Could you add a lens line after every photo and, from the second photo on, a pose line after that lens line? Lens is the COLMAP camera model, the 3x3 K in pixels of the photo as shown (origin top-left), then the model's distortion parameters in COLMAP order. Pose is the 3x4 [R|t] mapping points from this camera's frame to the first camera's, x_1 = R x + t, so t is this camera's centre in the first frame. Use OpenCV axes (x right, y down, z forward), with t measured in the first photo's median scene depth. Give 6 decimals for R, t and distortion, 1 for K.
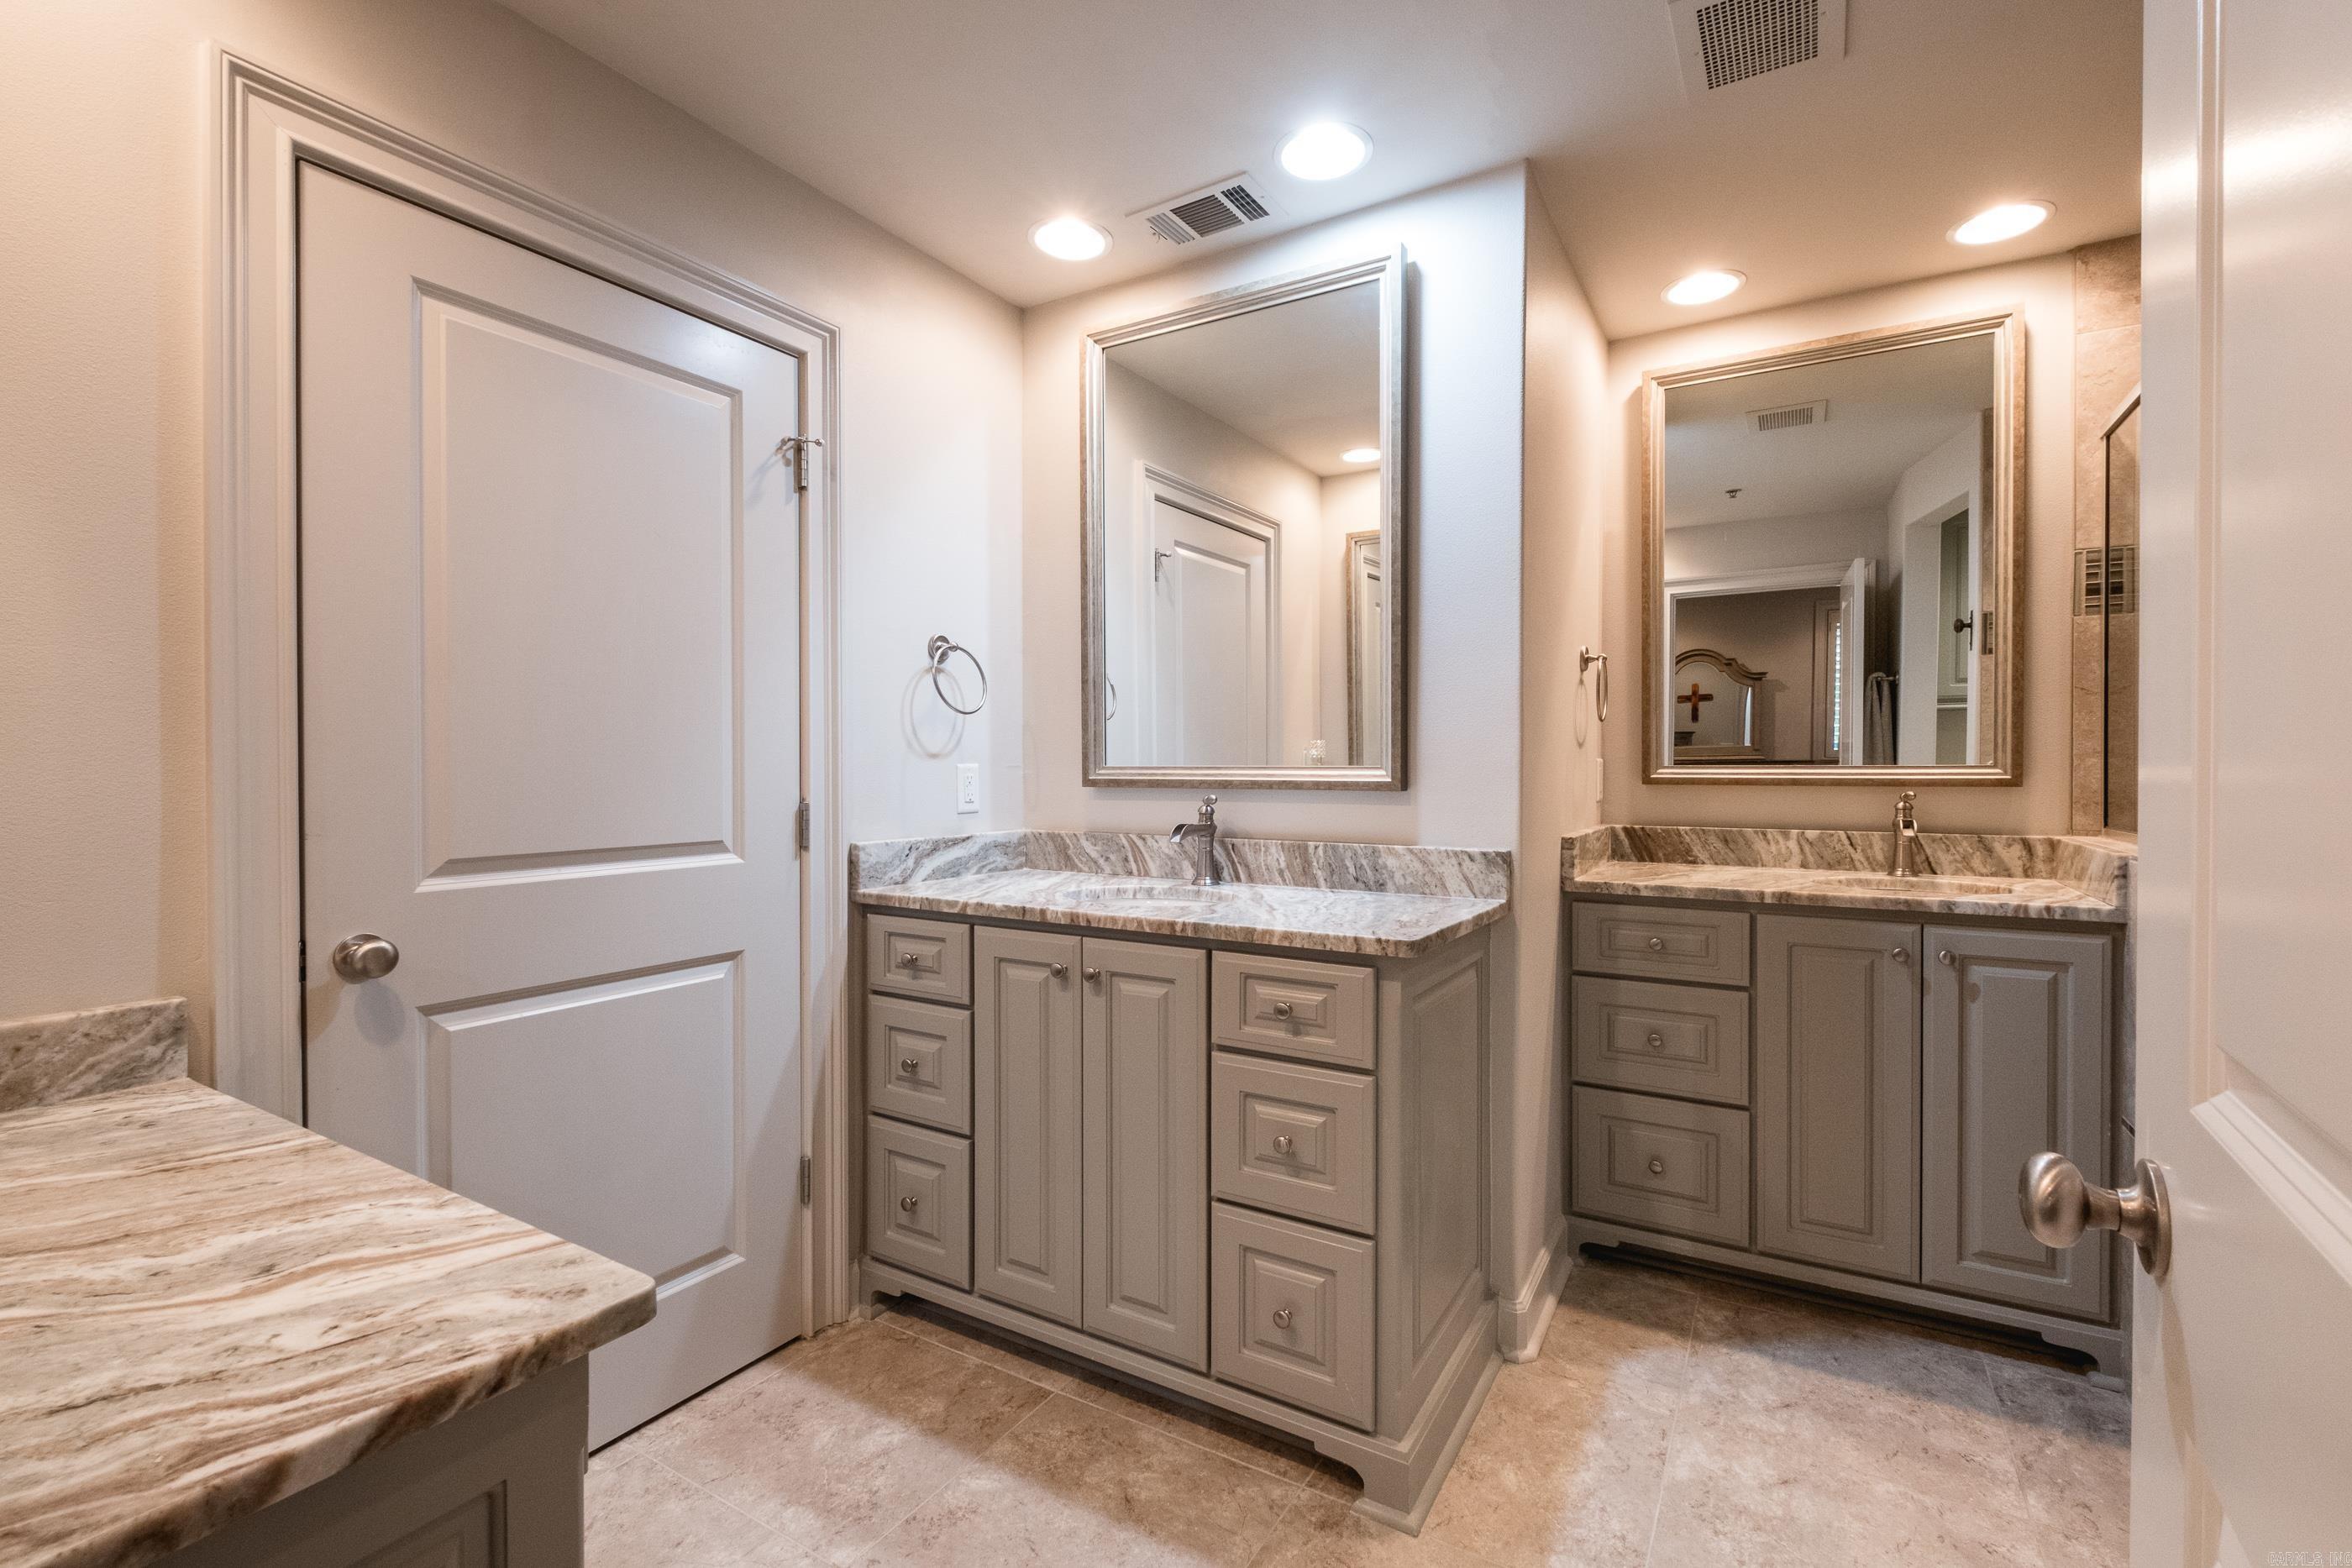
lens RADIAL K [[1035.7, 0, 1153.2], [0, 1035.7, 784.1], [0, 0, 1]] dist [0.004034, -0.000101]
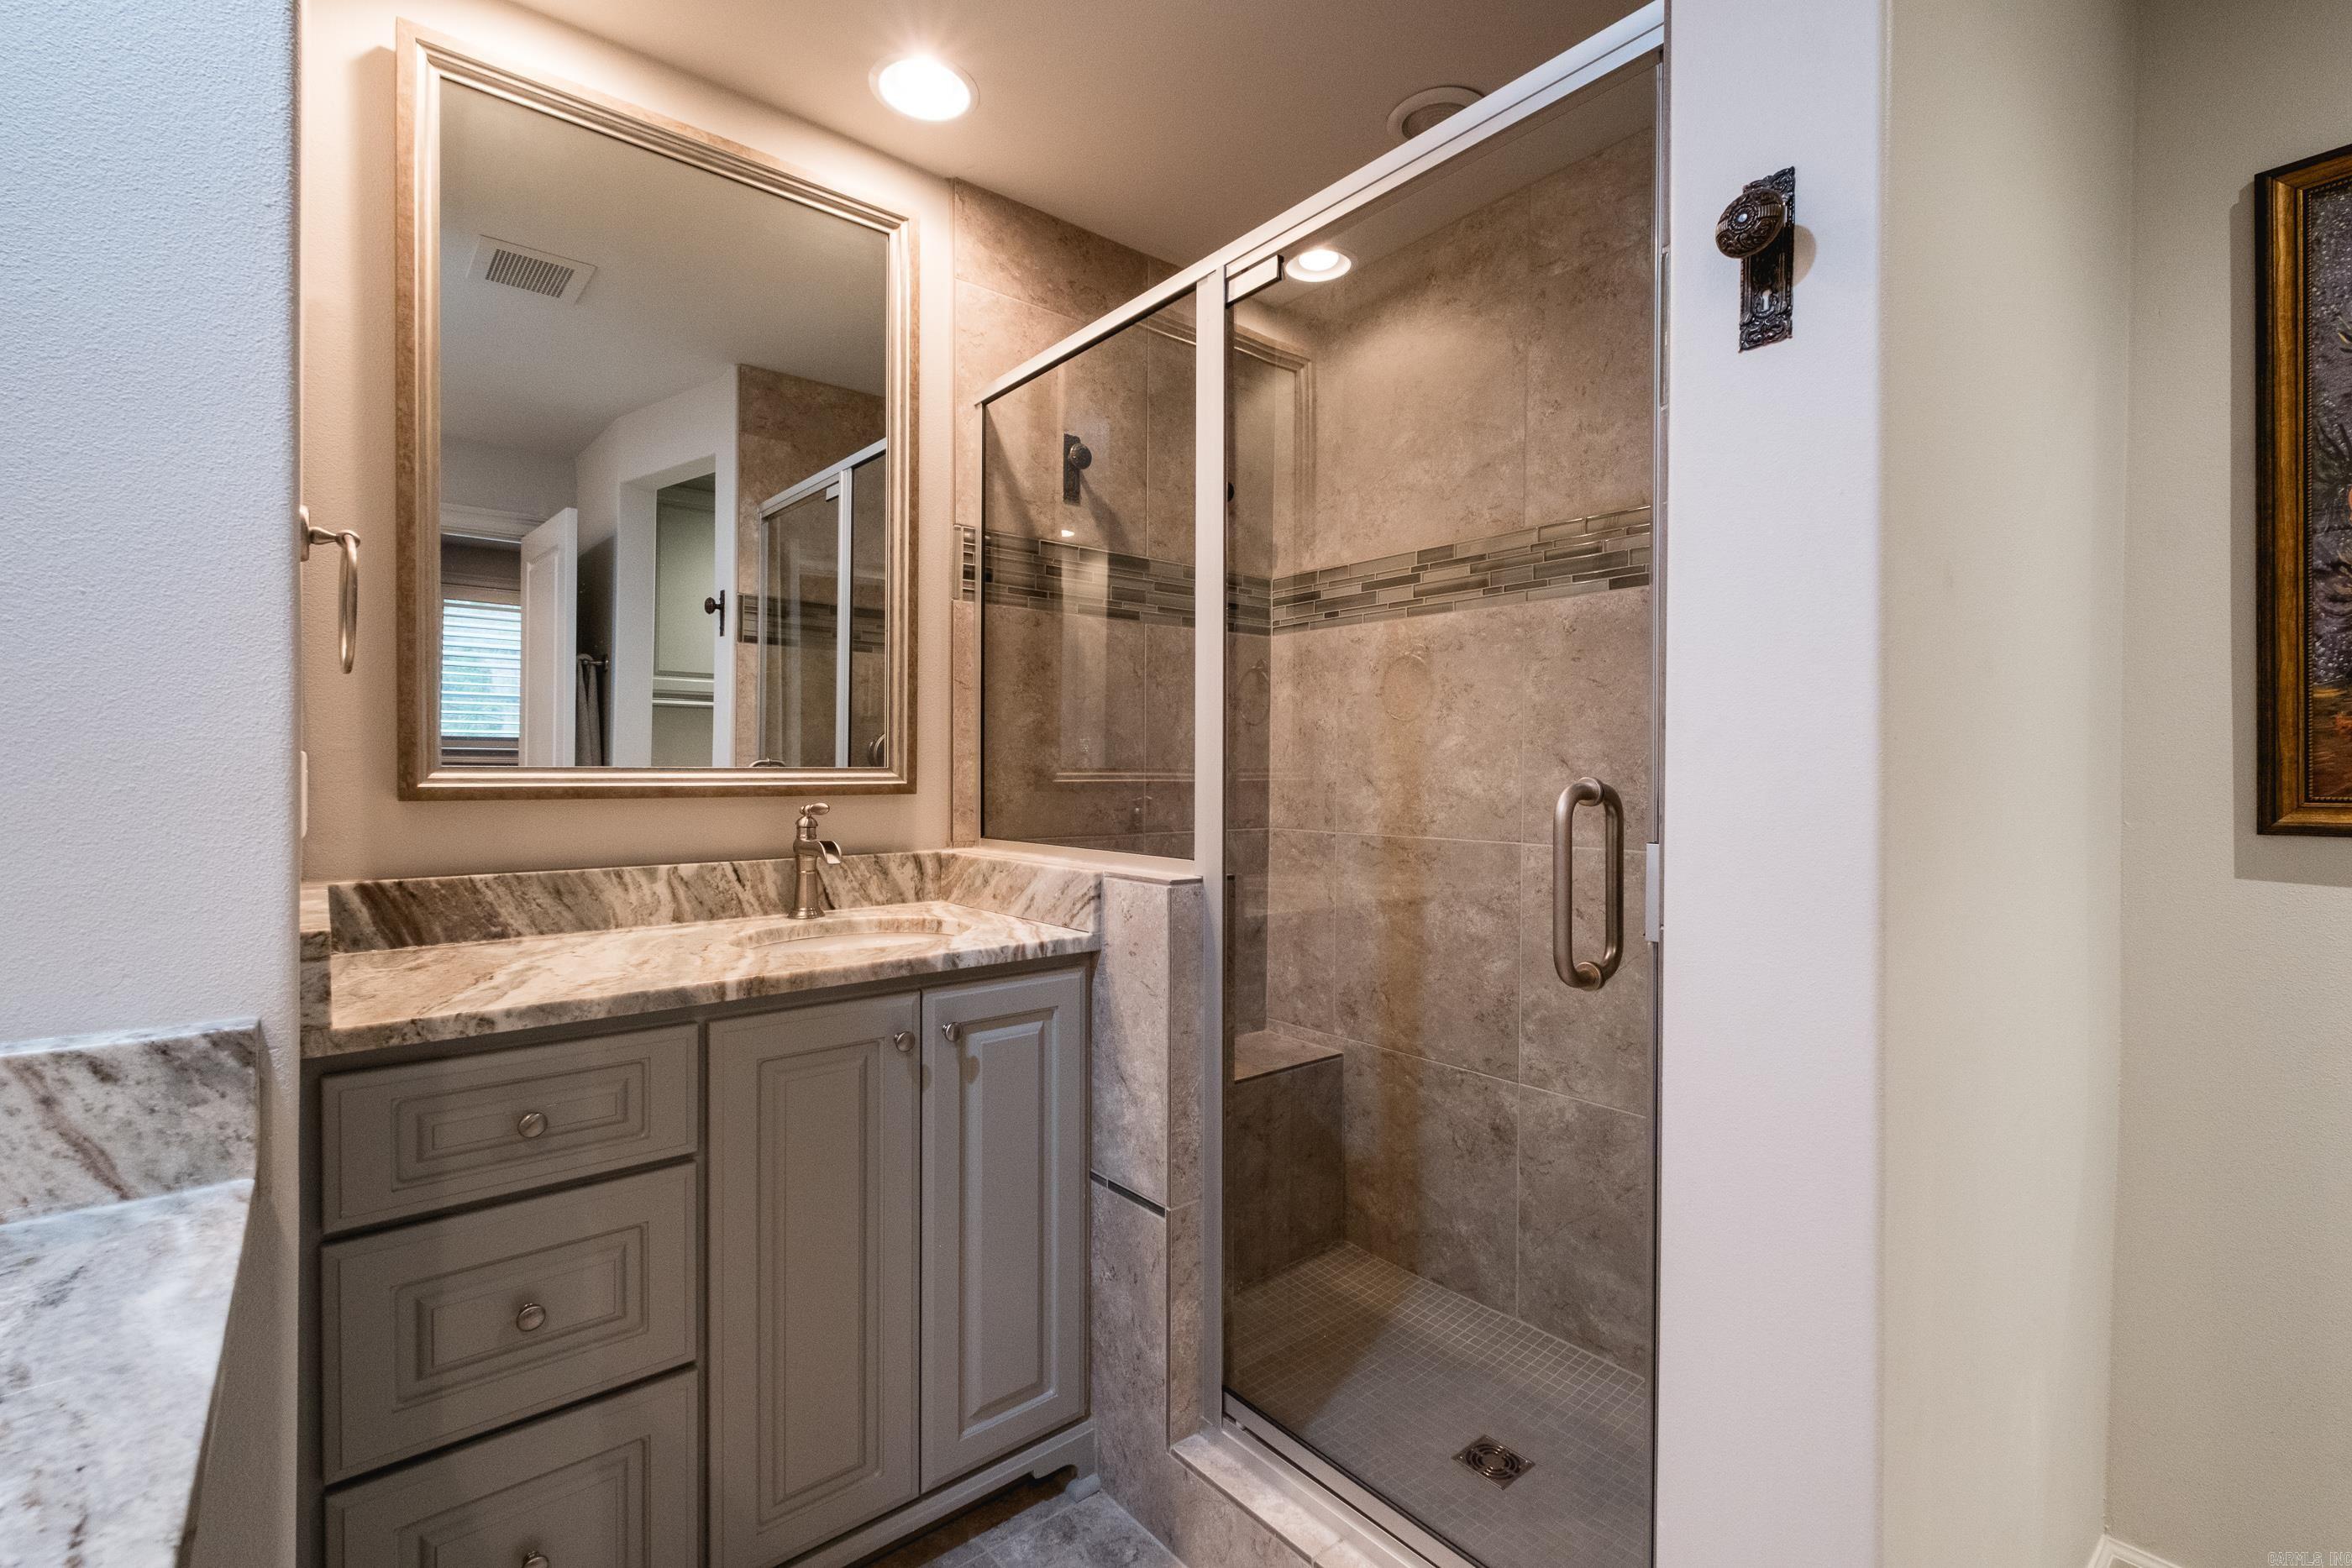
lens RADIAL K [[1040.5, 0, 1181.6], [0, 1040.5, 774.3], [0, 0, 1]] dist [0.002725, -0.000697]
pose [[0.303232, -0.002508, 0.952914, 0.100169], [0.012390, 0.999922, -0.001312, -0.009182], [-0.952836, 0.012205, 0.303239, 0.535362]]
